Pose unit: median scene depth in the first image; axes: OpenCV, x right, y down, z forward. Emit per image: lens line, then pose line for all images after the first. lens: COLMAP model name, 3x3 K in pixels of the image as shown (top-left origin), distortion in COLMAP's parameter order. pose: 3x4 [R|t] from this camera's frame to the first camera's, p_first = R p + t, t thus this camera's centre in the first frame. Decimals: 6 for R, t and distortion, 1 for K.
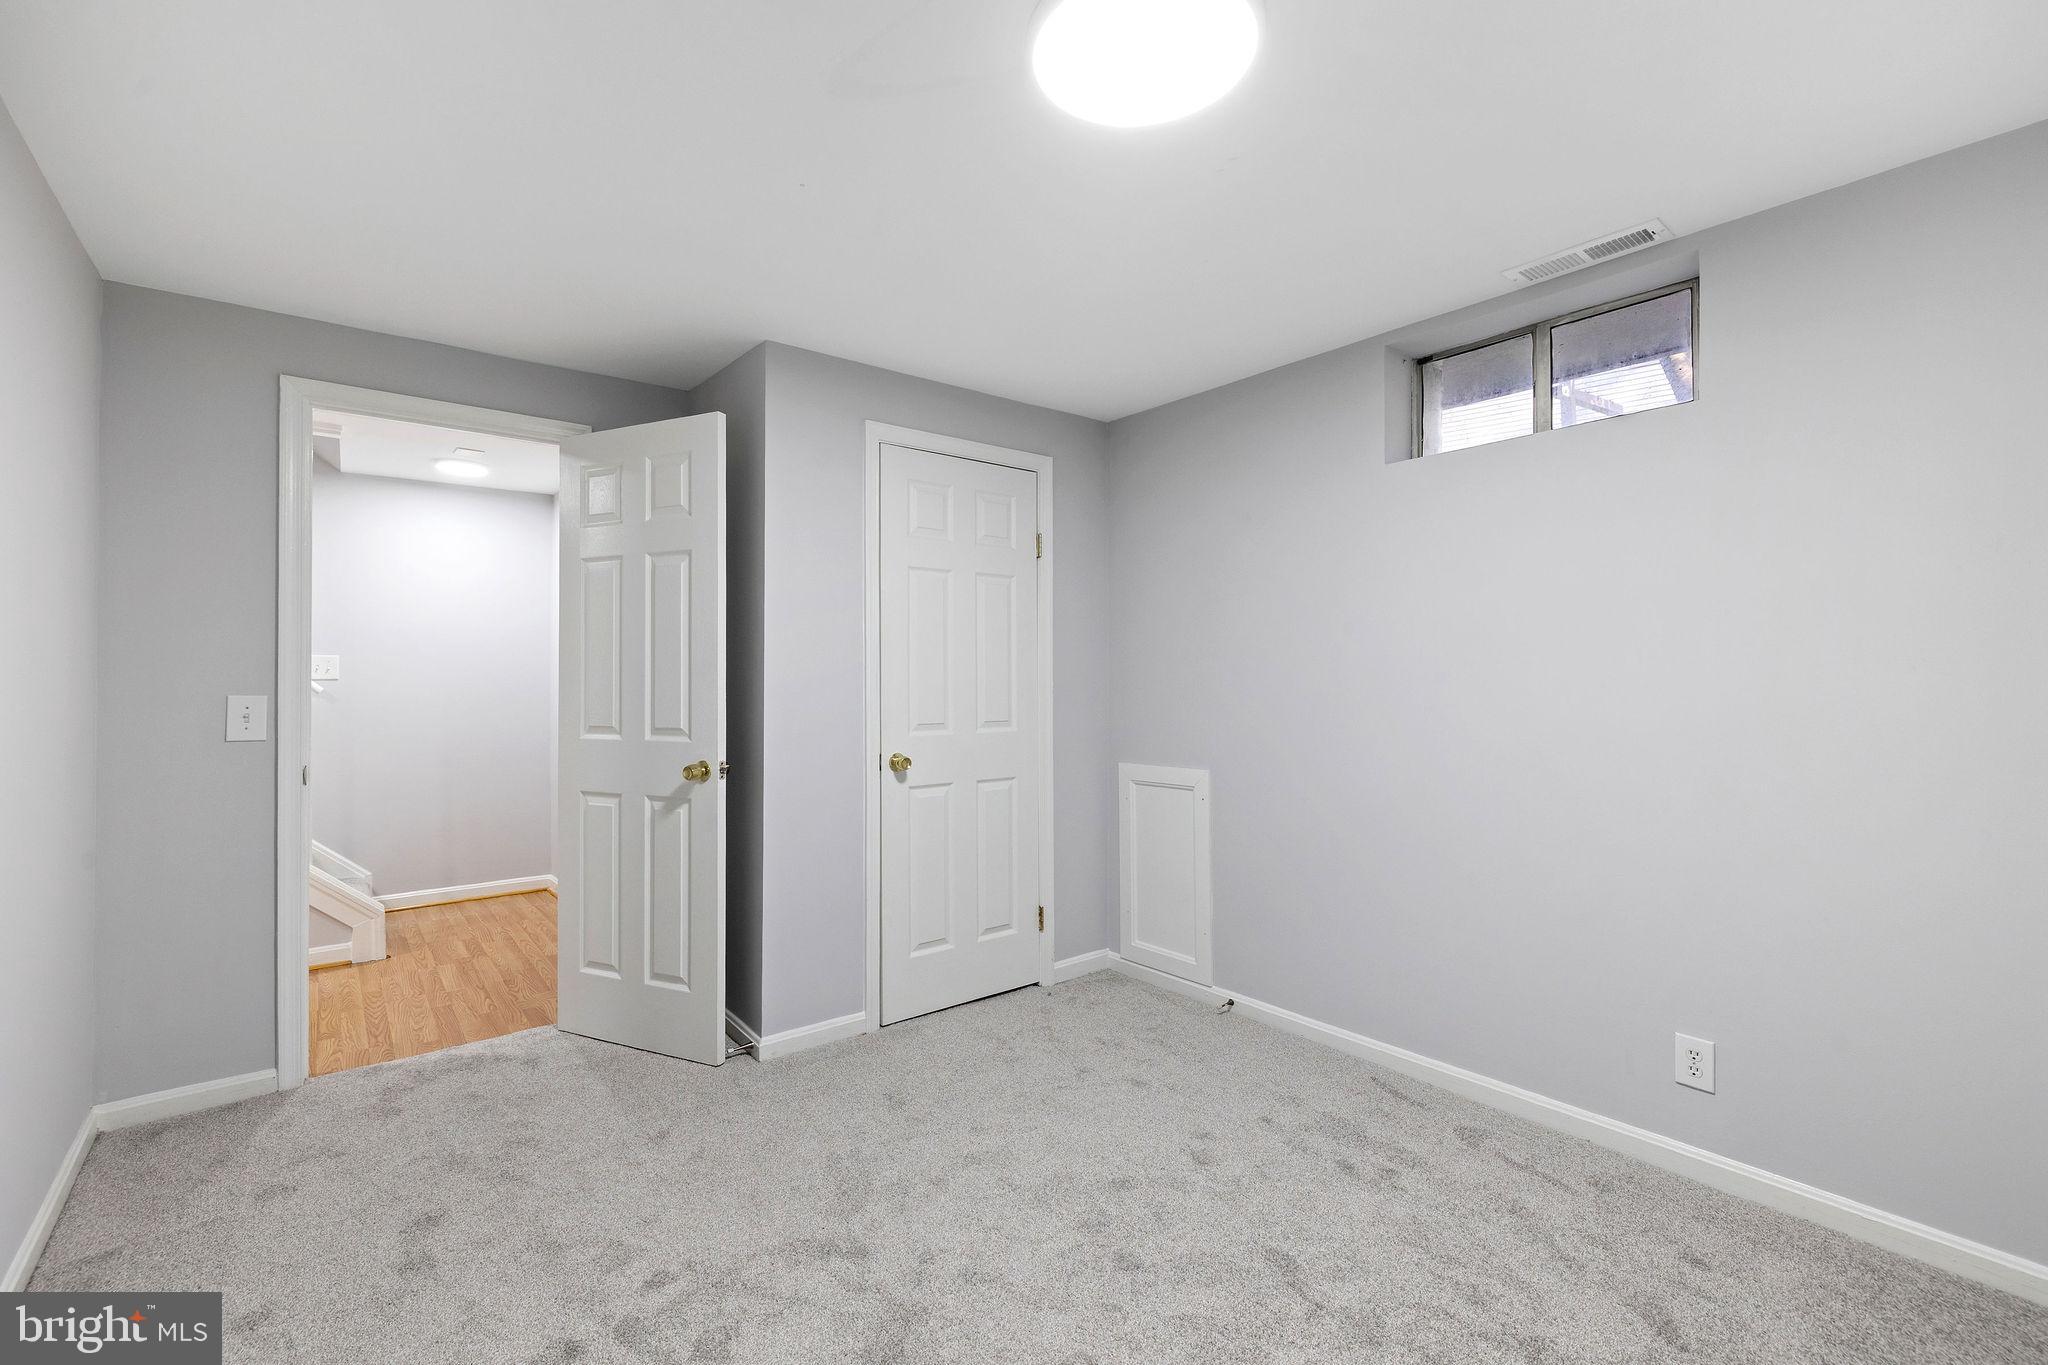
lens RADIAL K [[867.8, 0, 1020.4], [0, 867.8, 686.1], [0, 0, 1]] dist [0.000225, -0.000721]
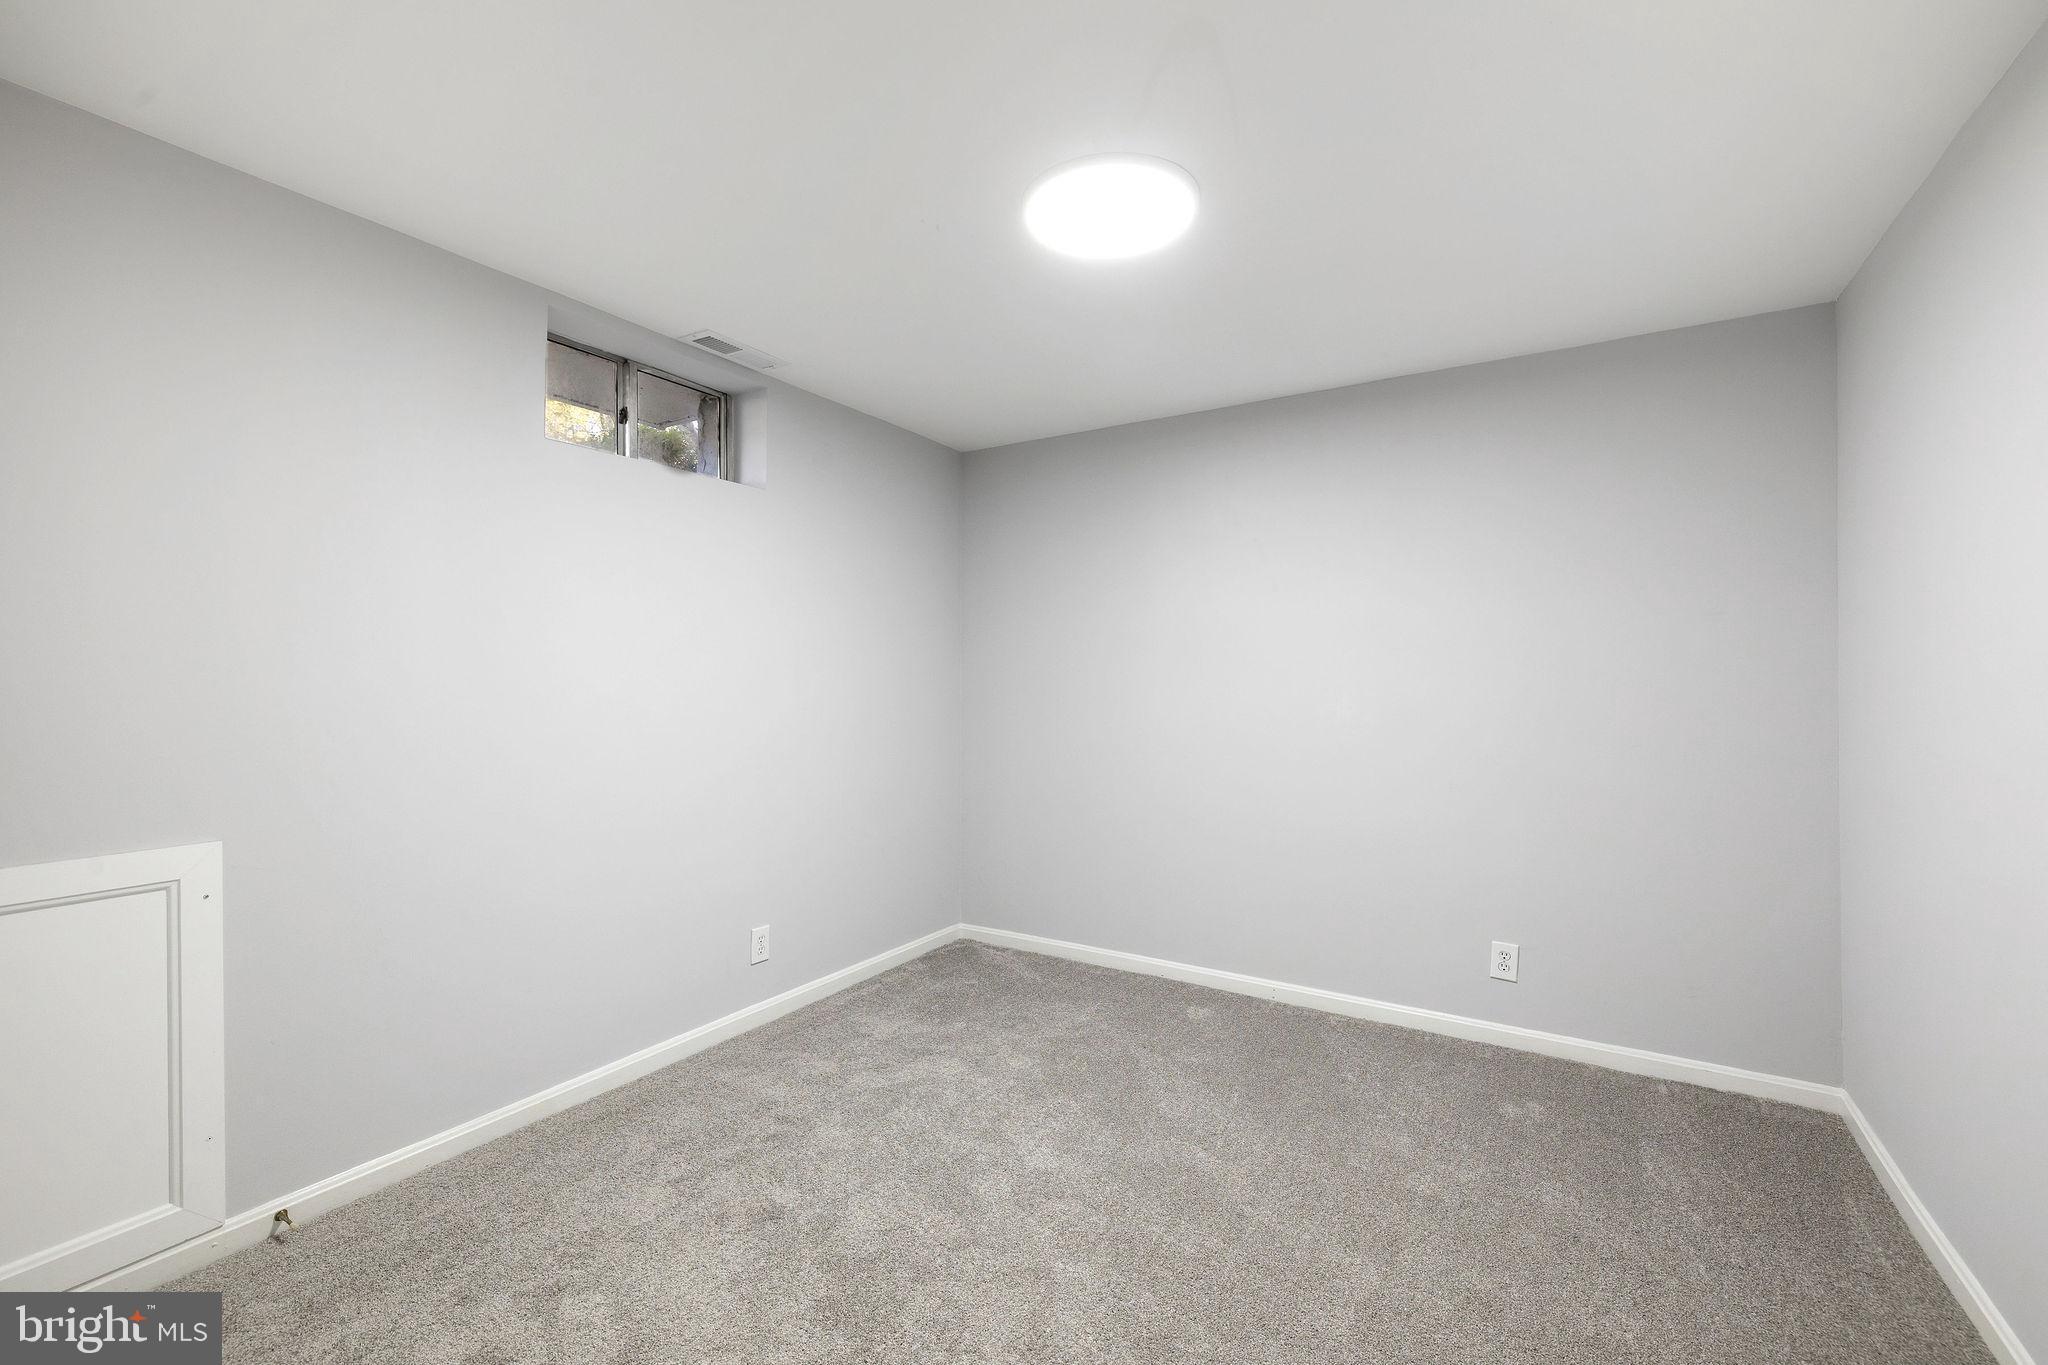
lens RADIAL K [[867.8, 0, 1020.6], [0, 867.8, 677.0], [0, 0, 1]] dist [0.000225, -0.000721]
pose [[-0.327017, -0.005488, 0.945002, -0.487405], [-0.004756, 0.999980, 0.004162, -0.015232], [-0.945006, -0.003134, -0.327037, 0.701214]]
